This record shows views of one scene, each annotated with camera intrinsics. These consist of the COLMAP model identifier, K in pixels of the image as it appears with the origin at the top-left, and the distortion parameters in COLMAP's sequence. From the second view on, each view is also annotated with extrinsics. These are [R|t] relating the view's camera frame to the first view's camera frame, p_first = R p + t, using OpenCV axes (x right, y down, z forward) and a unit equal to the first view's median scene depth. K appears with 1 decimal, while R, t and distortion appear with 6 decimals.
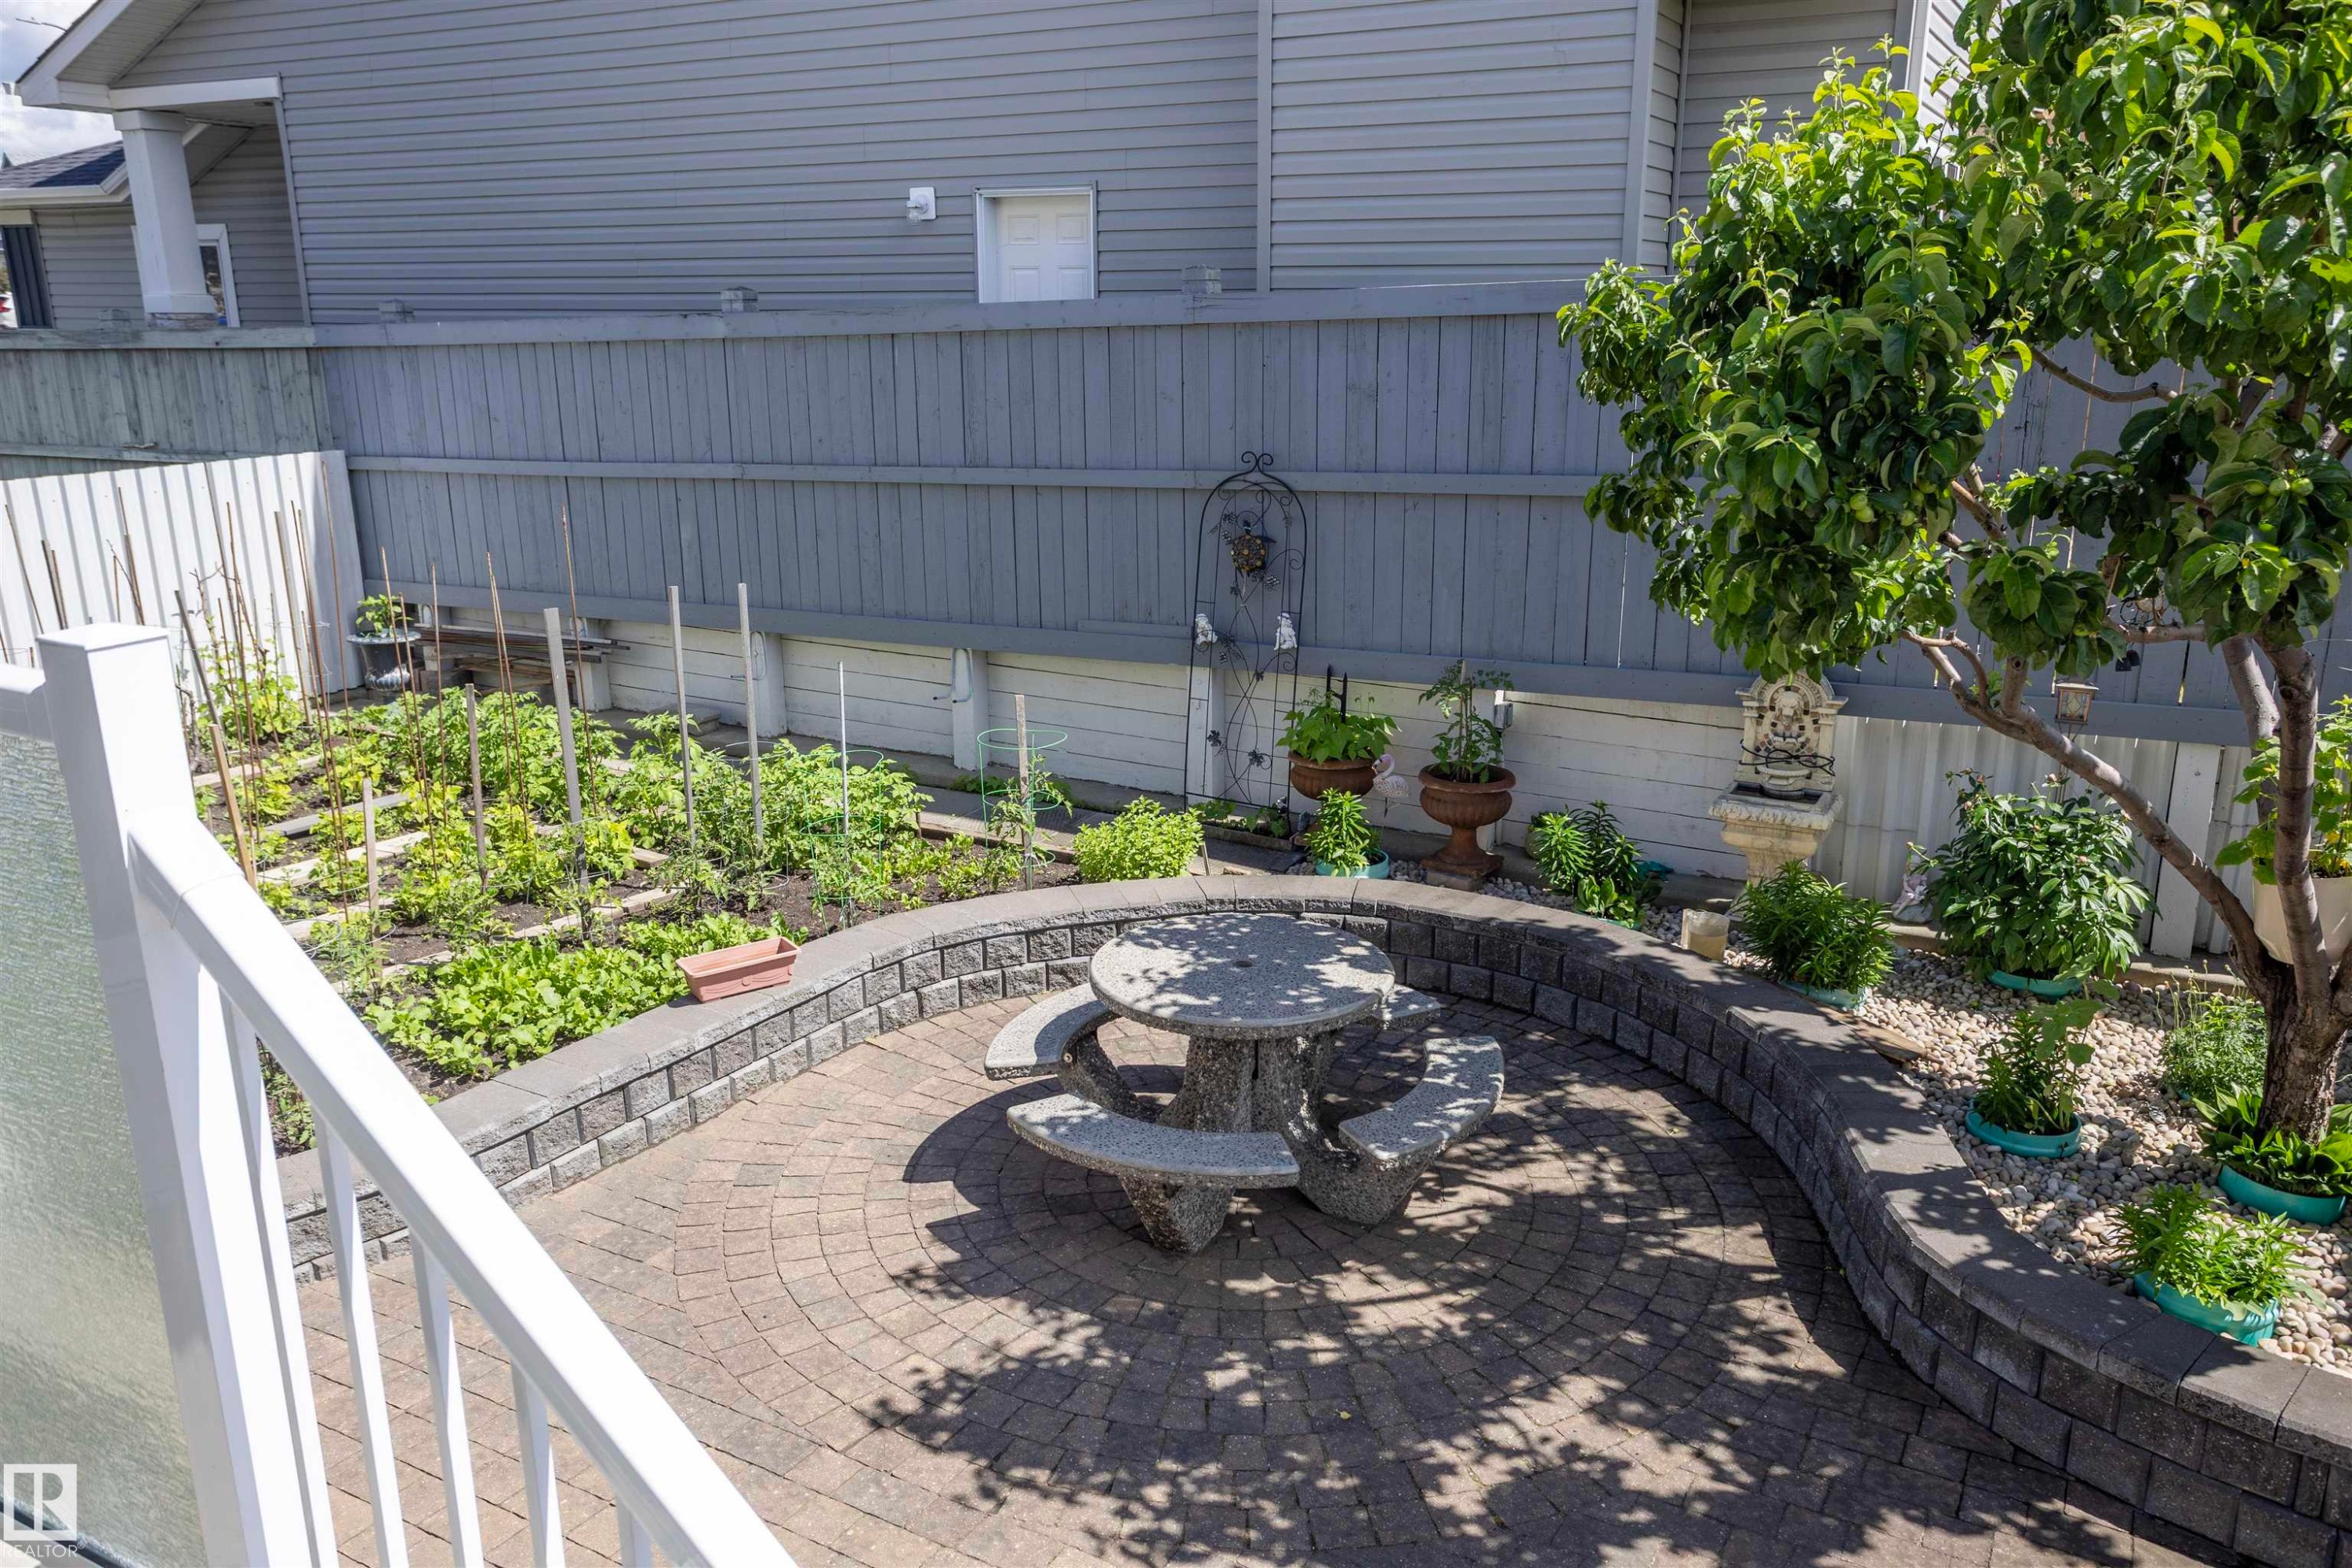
lens RADIAL K [[1824.8, 0, 1220.1], [0, 1824.8, 782.0], [0, 0, 1]] dist [-0.006441, 0.046786]
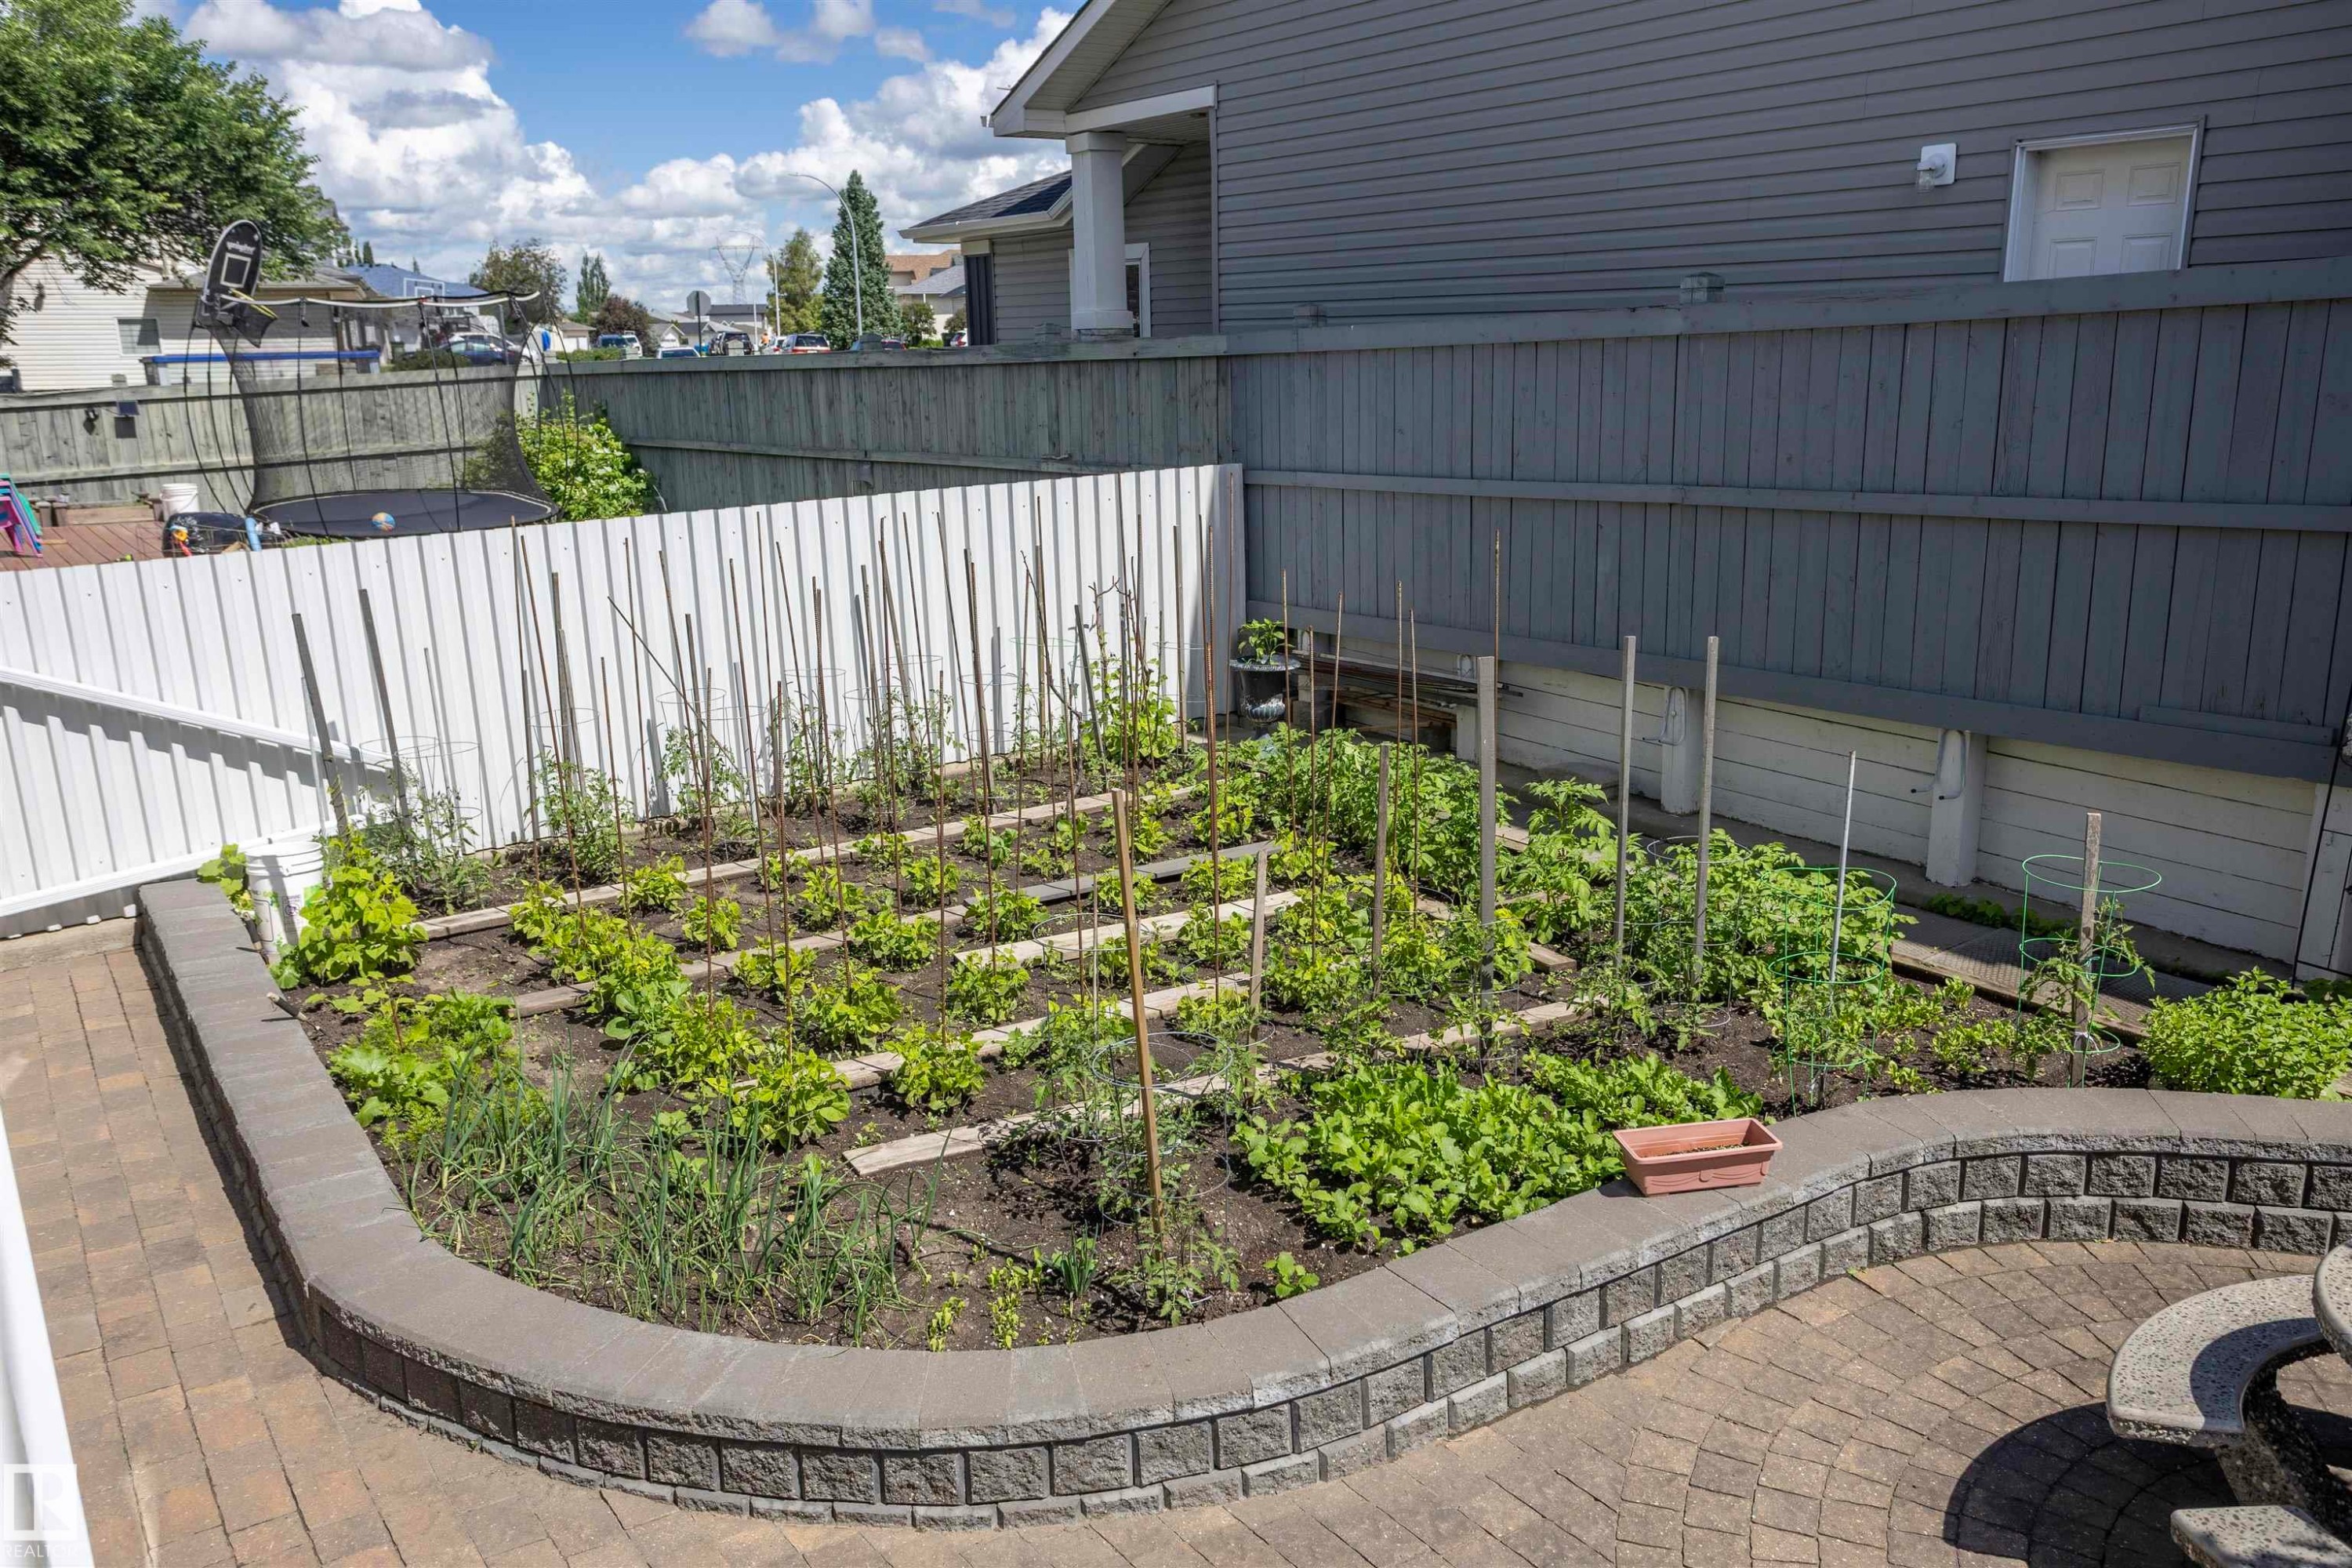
lens RADIAL K [[1824.8, 0, 1220.1], [0, 1824.8, 782.0], [0, 0, 1]] dist [-0.006441, 0.046786]
pose [[0.907711, 0.088514, -0.410154, -0.113584], [-0.094801, 0.995484, 0.005028, -0.027290], [0.408746, 0.034319, 0.912003, 0.180669]]
